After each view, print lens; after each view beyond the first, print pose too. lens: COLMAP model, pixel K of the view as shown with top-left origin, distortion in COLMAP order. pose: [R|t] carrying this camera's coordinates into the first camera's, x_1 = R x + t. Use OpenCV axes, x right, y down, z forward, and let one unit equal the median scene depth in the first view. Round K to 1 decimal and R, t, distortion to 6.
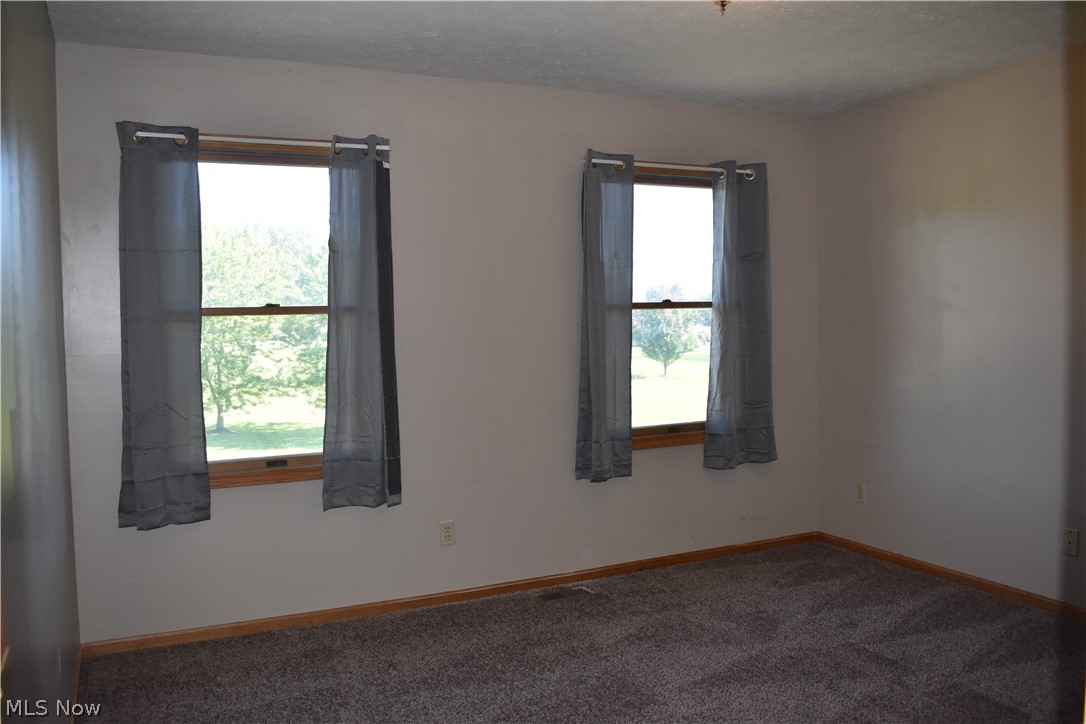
lens RADIAL K [[873.9, 0, 543.0], [0, 873.9, 362.0], [0, 0, 1]] dist [-0.086385, -0.000672]
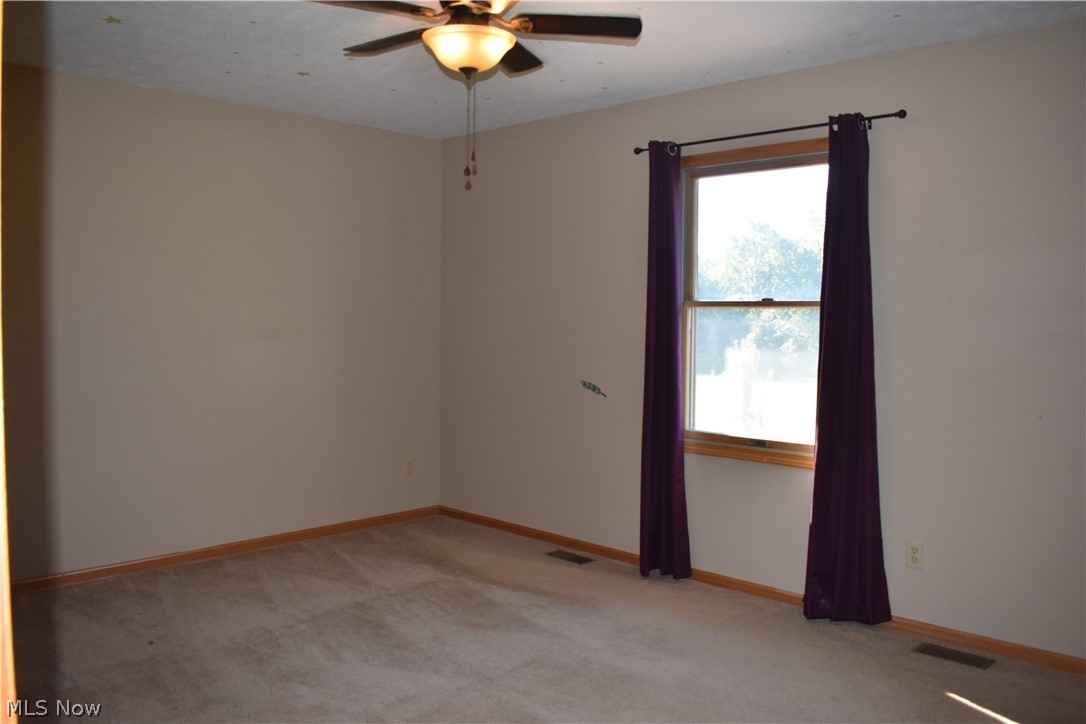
lens RADIAL K [[873.9, 0, 543.0], [0, 873.9, 362.0], [0, 0, 1]] dist [-0.086385, -0.000672]
pose [[0.354133, 0.075793, -0.932119, 0.663863], [-0.065434, 0.996276, 0.056150, -0.031645], [0.932903, 0.041107, 0.357773, 0.370831]]
